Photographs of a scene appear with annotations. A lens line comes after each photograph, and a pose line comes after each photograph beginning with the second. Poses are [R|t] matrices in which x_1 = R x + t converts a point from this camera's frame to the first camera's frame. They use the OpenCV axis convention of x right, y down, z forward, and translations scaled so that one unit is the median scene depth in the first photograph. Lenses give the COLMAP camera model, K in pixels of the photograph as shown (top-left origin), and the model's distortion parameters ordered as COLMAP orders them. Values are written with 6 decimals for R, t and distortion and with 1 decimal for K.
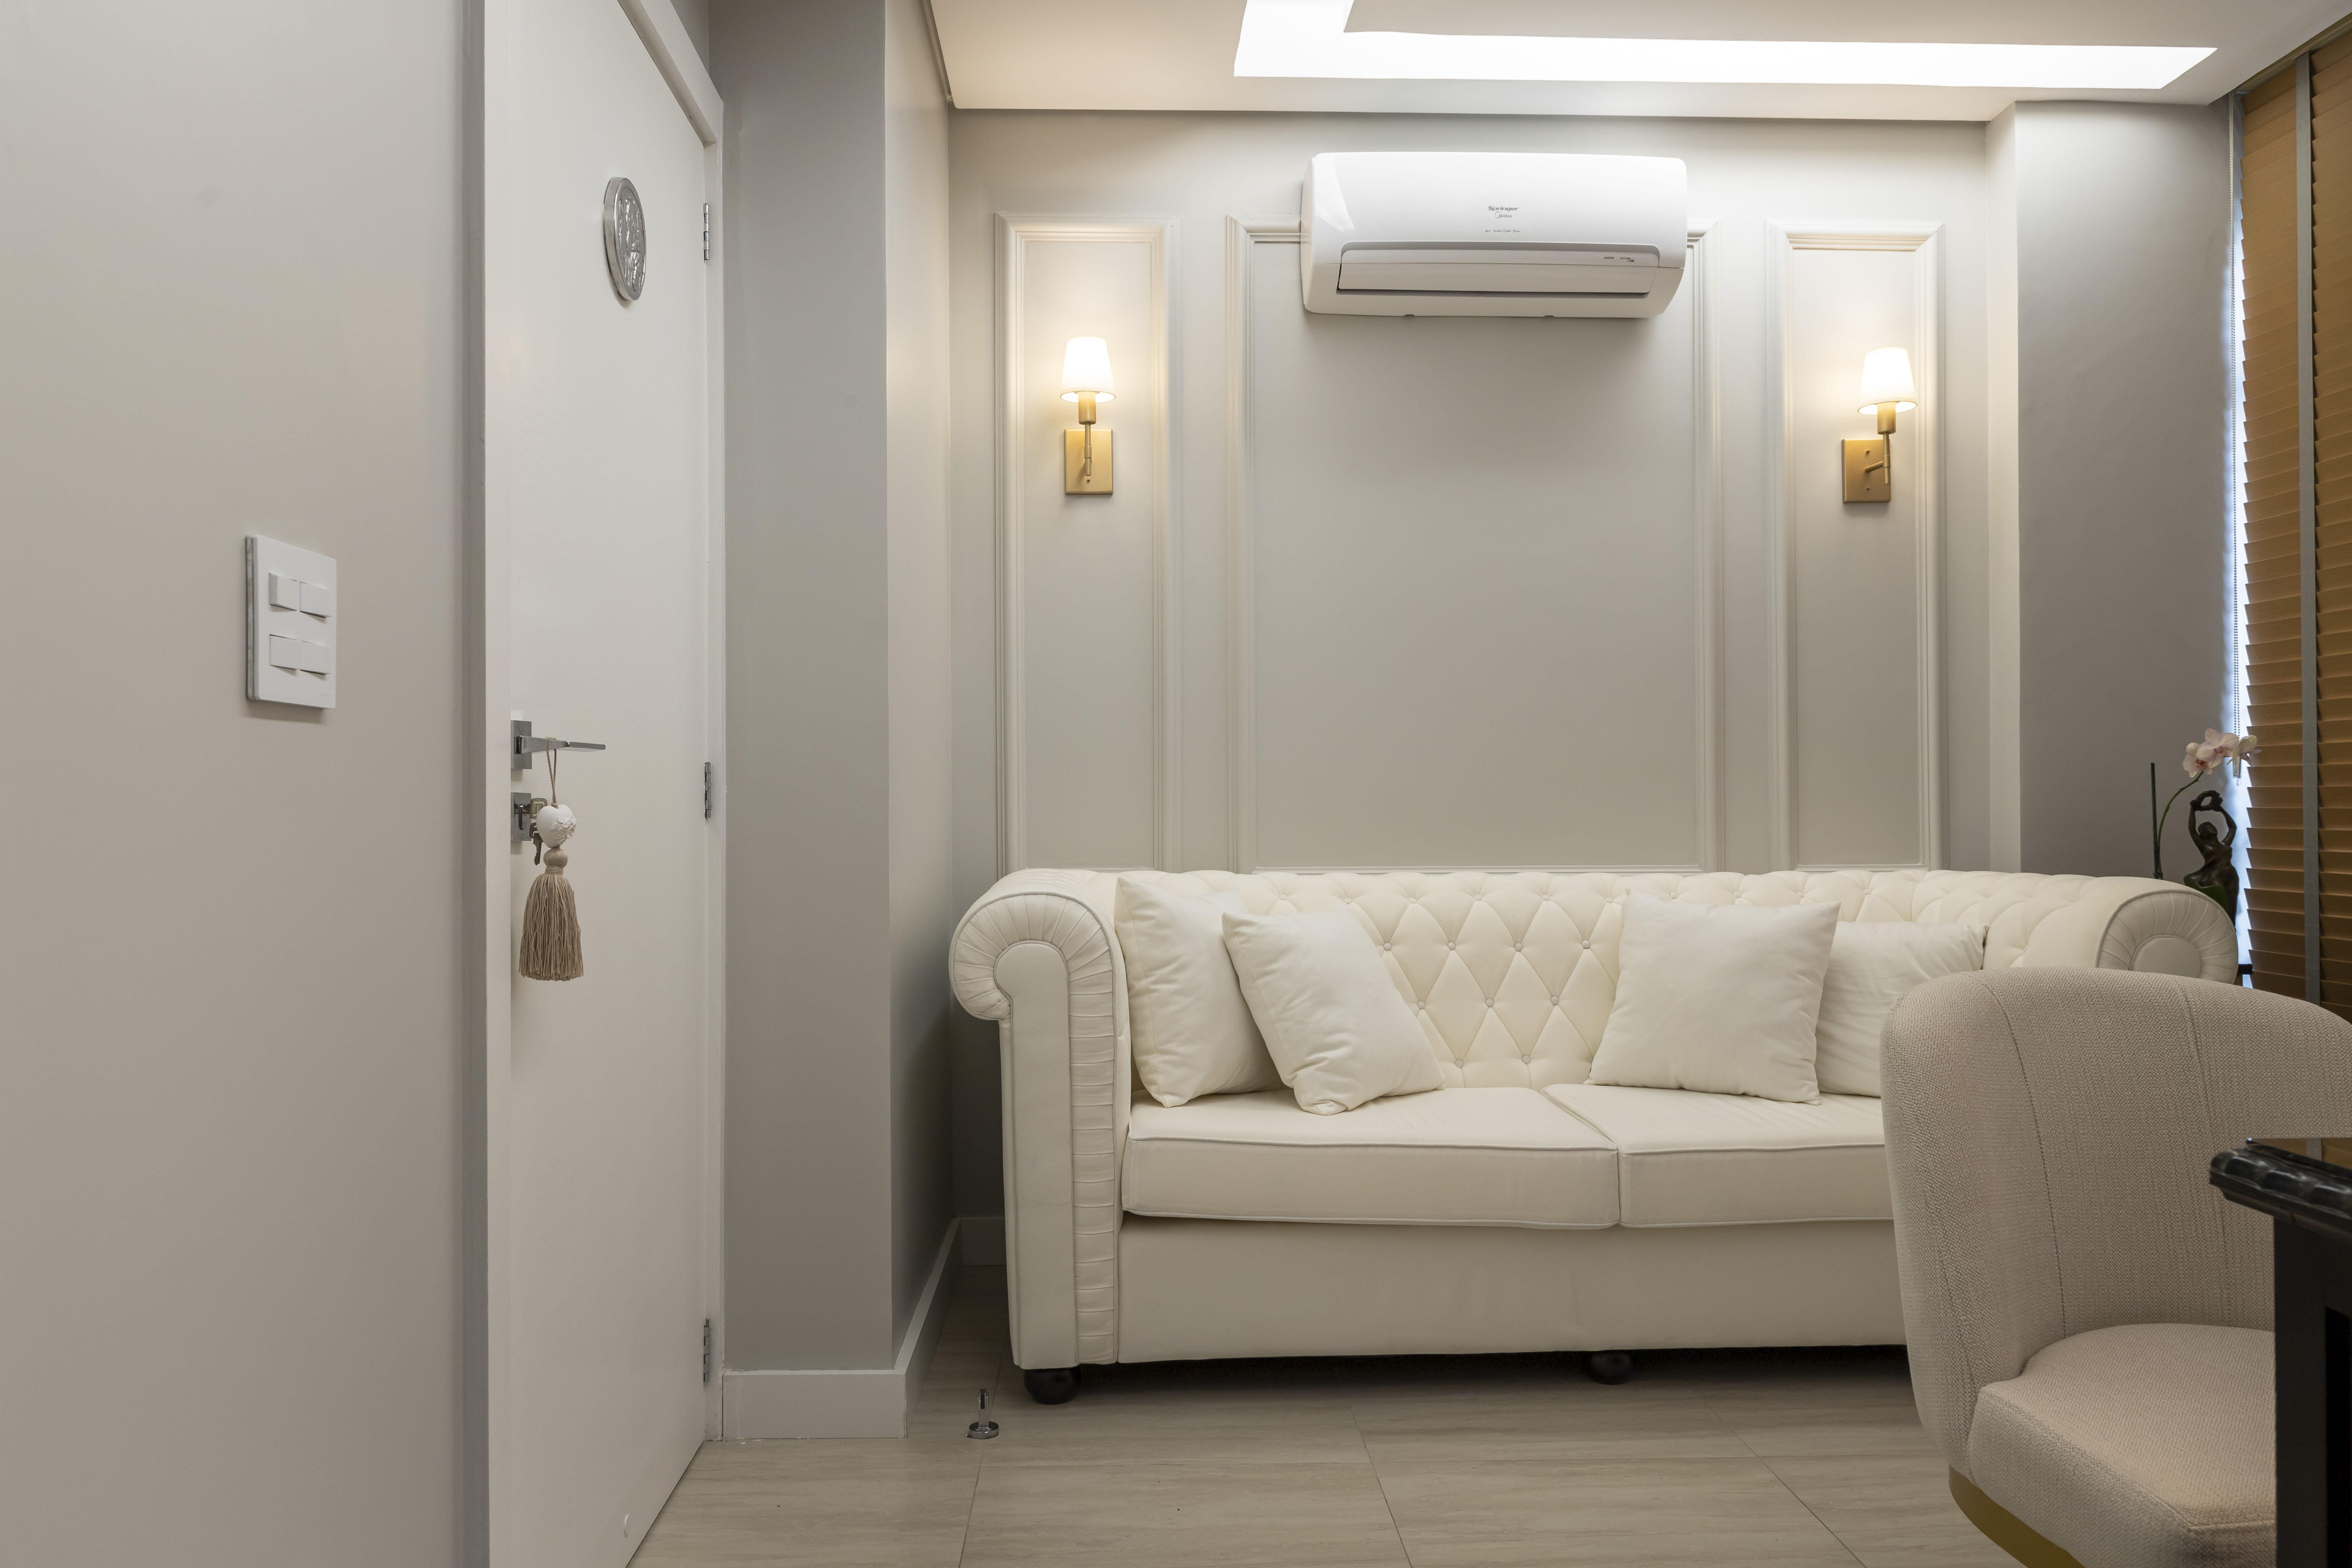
lens RADIAL K [[1628.4, 0, 1176.0], [0, 1628.4, 784.0], [0, 0, 1]] dist [0.002291, -0.000773]
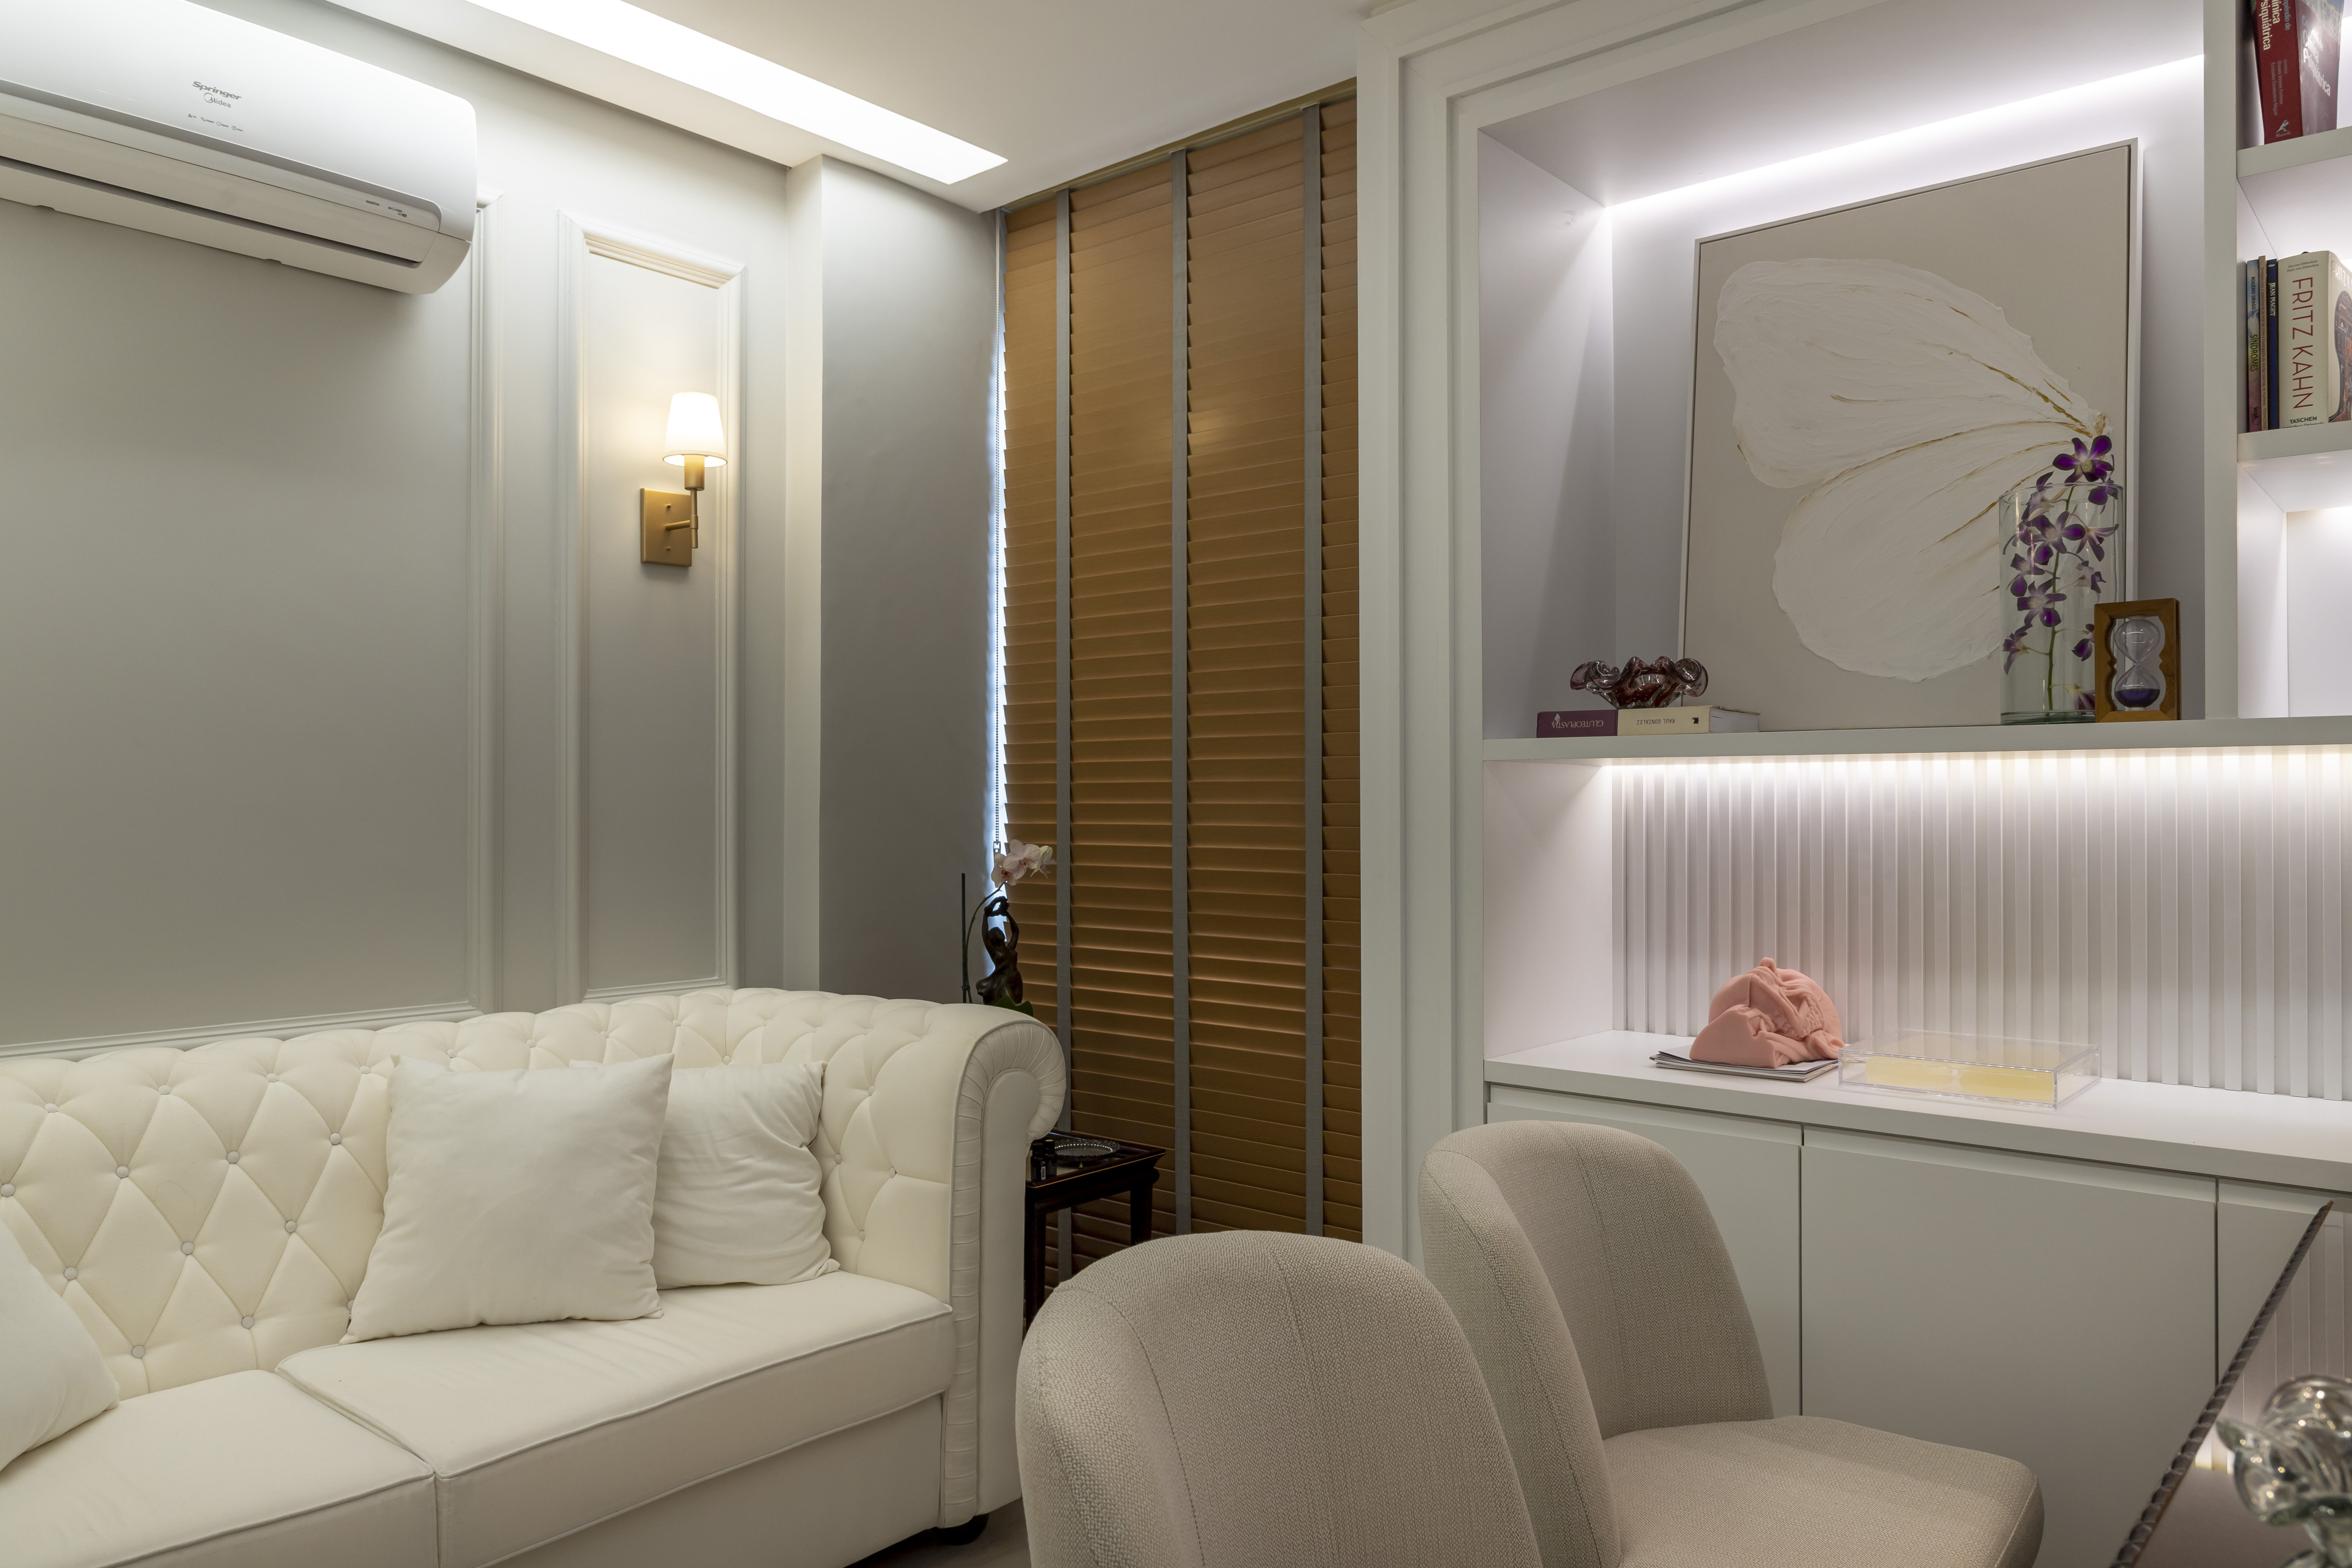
lens RADIAL K [[1606.5, 0, 1165.9], [0, 1606.5, 783.1], [0, 0, 1]] dist [-0.008059, 0.001700]
pose [[0.685549, 0.010314, 0.727954, -0.016573], [-0.008766, 0.999944, -0.005912, -0.060940], [-0.727974, -0.002328, 0.685601, 0.249697]]
